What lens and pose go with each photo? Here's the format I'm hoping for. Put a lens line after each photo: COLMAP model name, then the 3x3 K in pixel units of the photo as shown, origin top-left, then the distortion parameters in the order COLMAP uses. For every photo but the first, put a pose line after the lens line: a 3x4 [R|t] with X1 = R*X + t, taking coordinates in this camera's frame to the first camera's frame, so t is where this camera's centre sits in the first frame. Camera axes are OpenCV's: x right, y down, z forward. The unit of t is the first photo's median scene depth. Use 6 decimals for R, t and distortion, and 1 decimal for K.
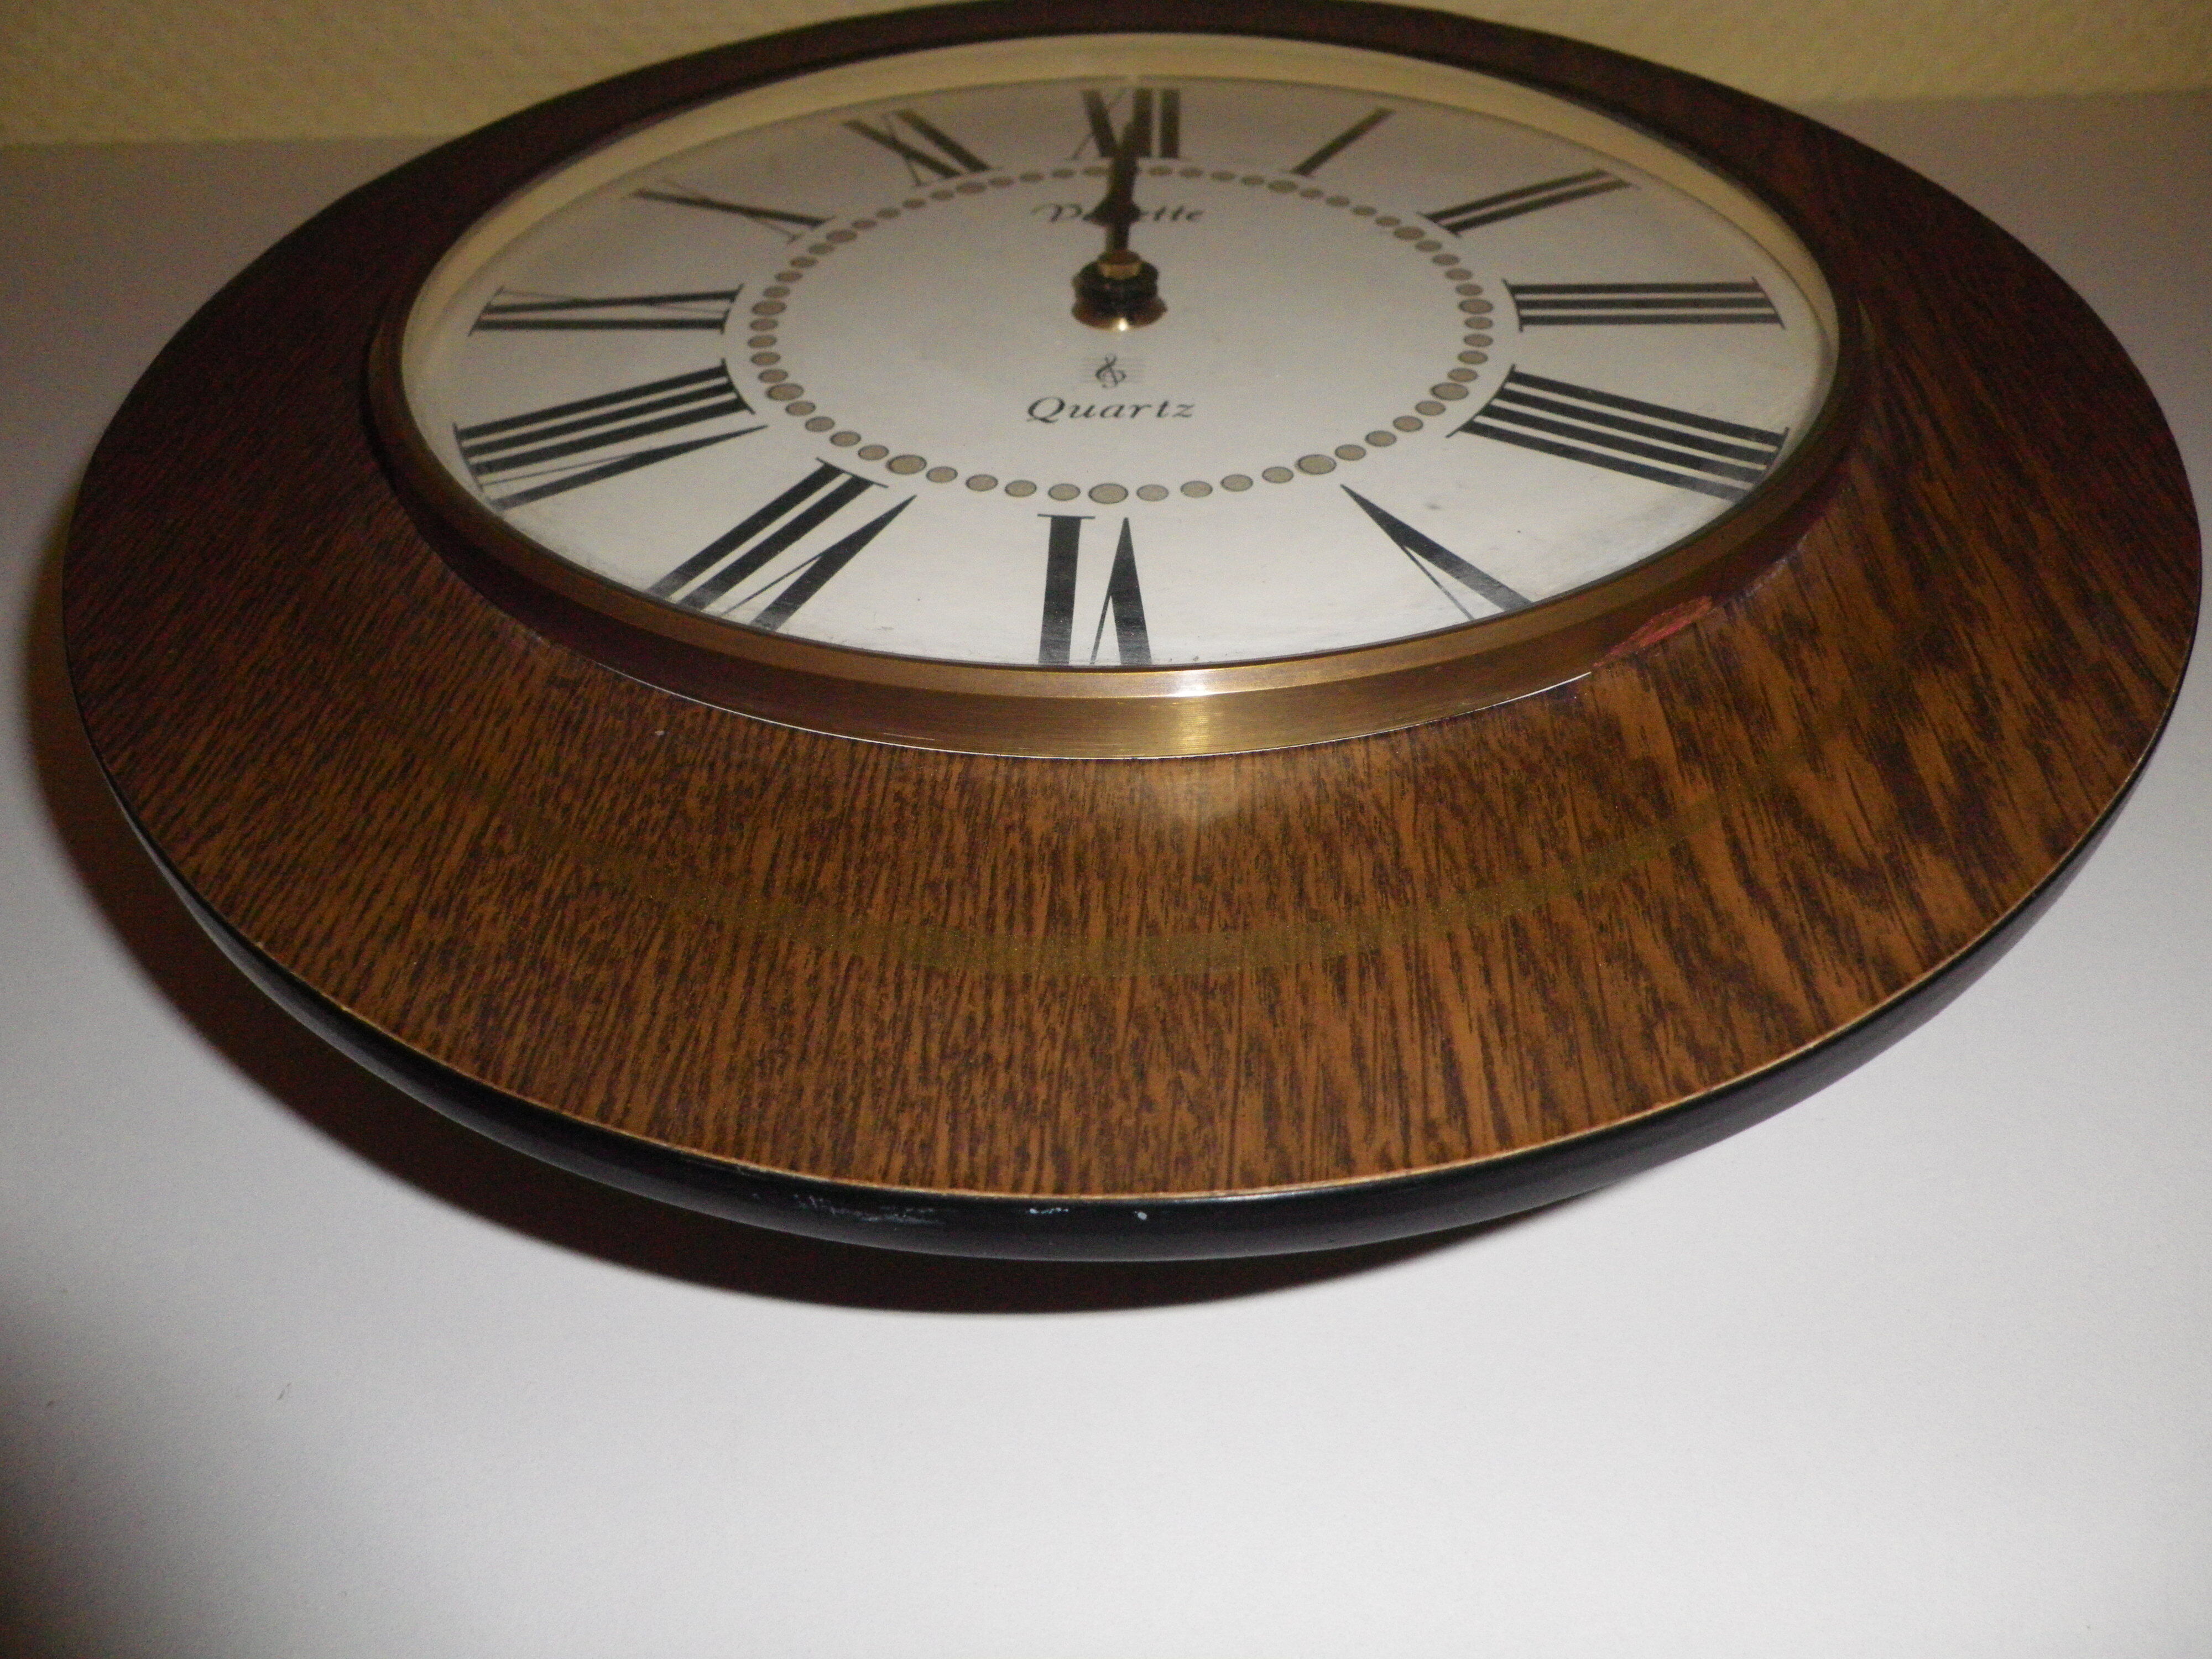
lens RADIAL K [[1684.6, 0, 1115.4], [0, 1684.6, 831.6], [0, 0, 1]] dist [0.003336, 0.000439]
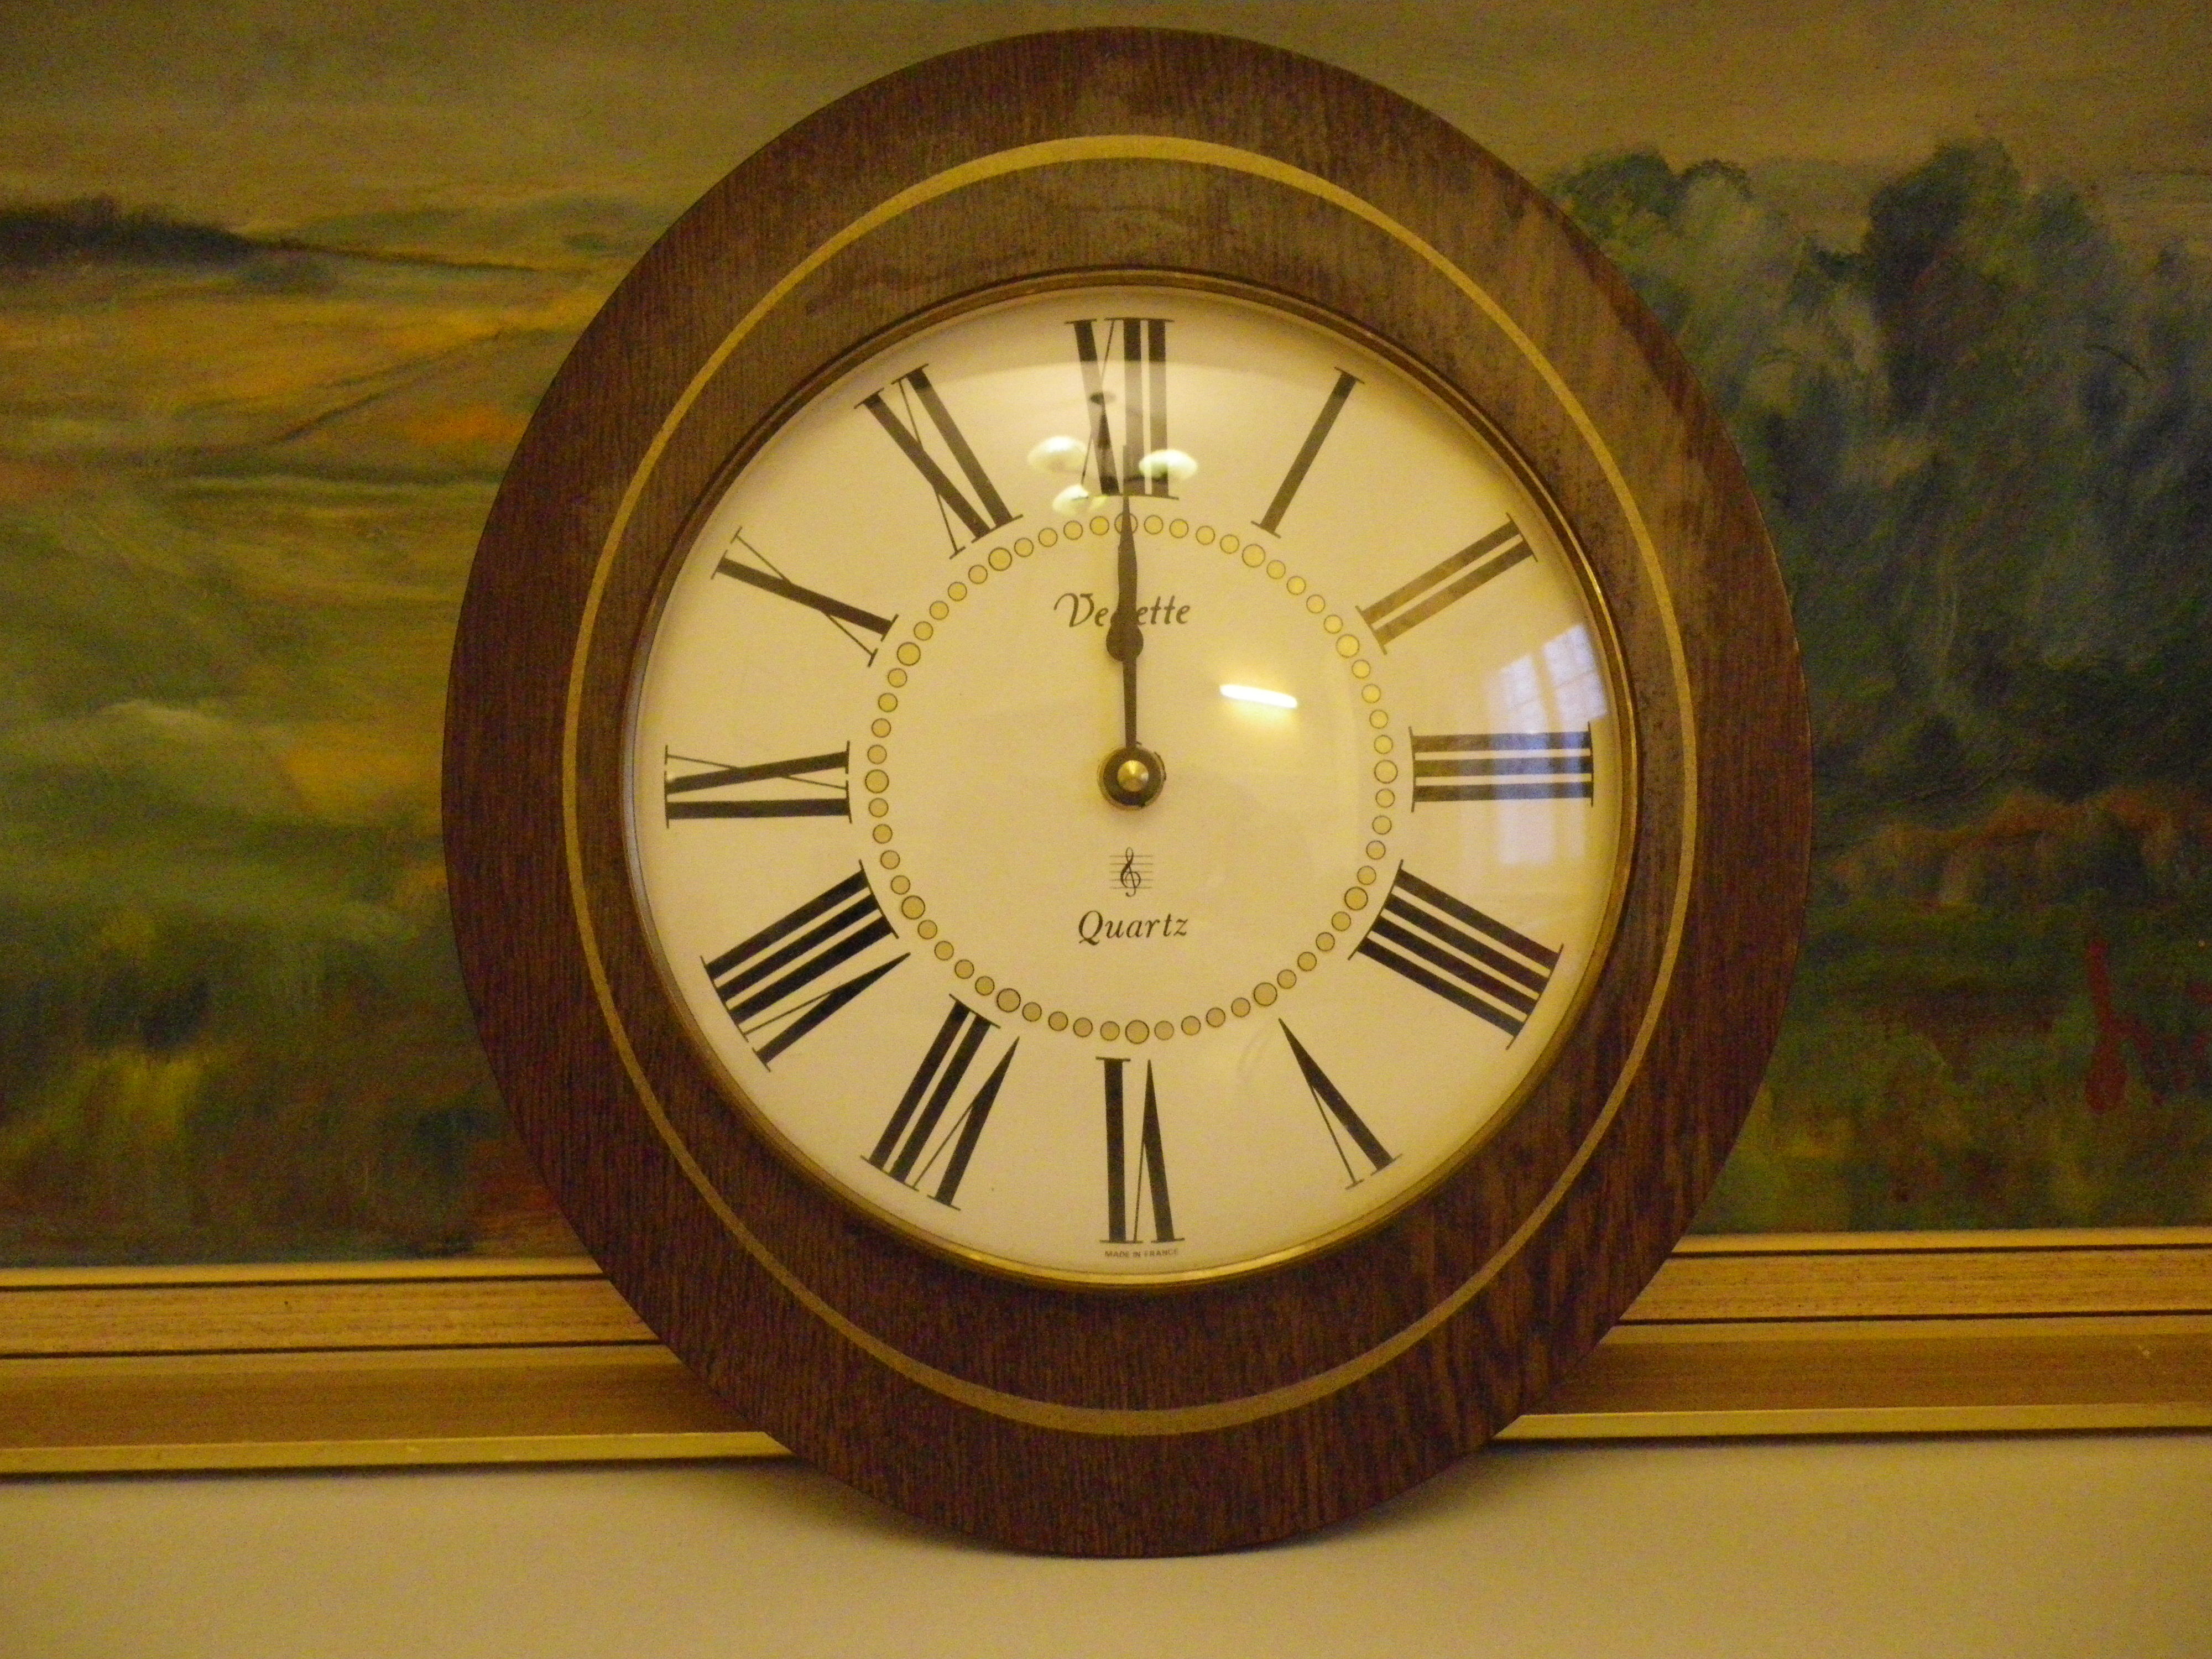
lens RADIAL K [[1684.6, 0, 1116.5], [0, 1684.6, 826.3], [0, 0, 1]] dist [0.003336, 0.000439]
pose [[0.997951, -0.047034, 0.043387, -0.094118], [0.002340, 0.704401, 0.709799, -1.649750], [-0.063947, -0.708242, 0.703067, -0.005944]]
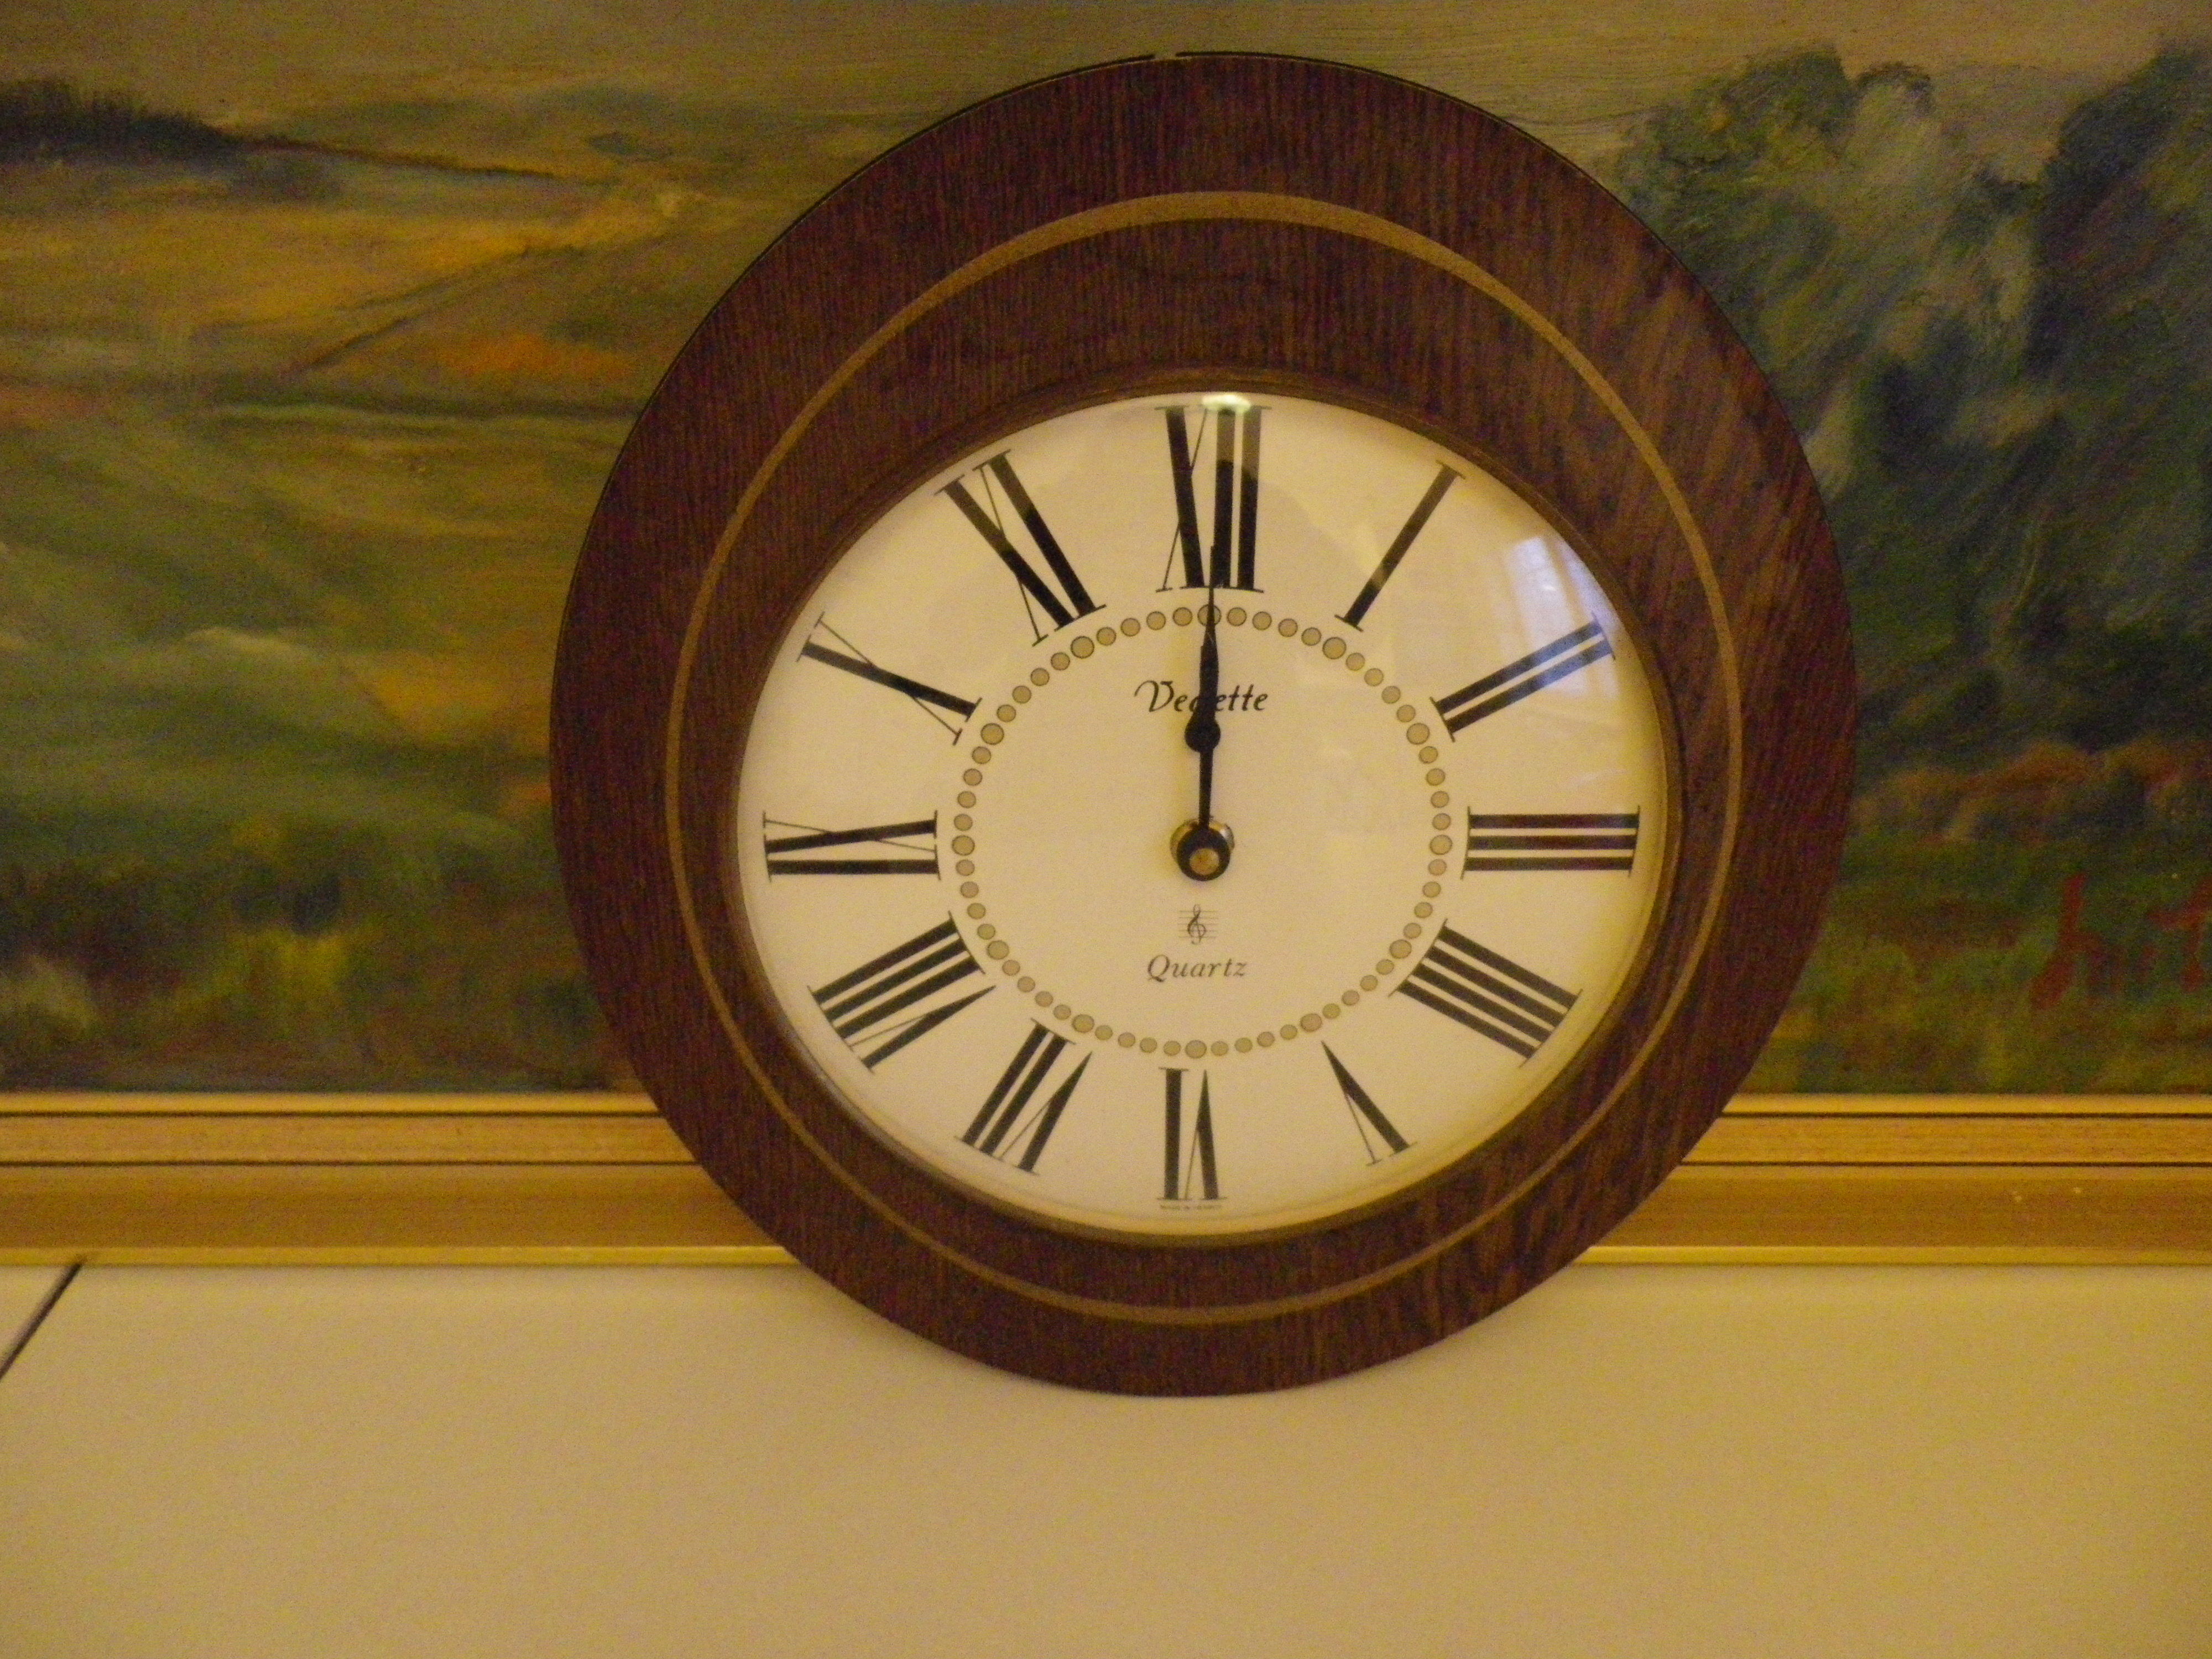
lens RADIAL K [[1684.6, 0, 1120.6], [0, 1684.6, 817.6], [0, 0, 1]] dist [0.003336, 0.000439]
pose [[0.999103, -0.033344, 0.026105, -0.139587], [-0.014490, 0.310056, 0.950608, -2.242475], [-0.039791, -0.950133, 0.309295, 0.739898]]
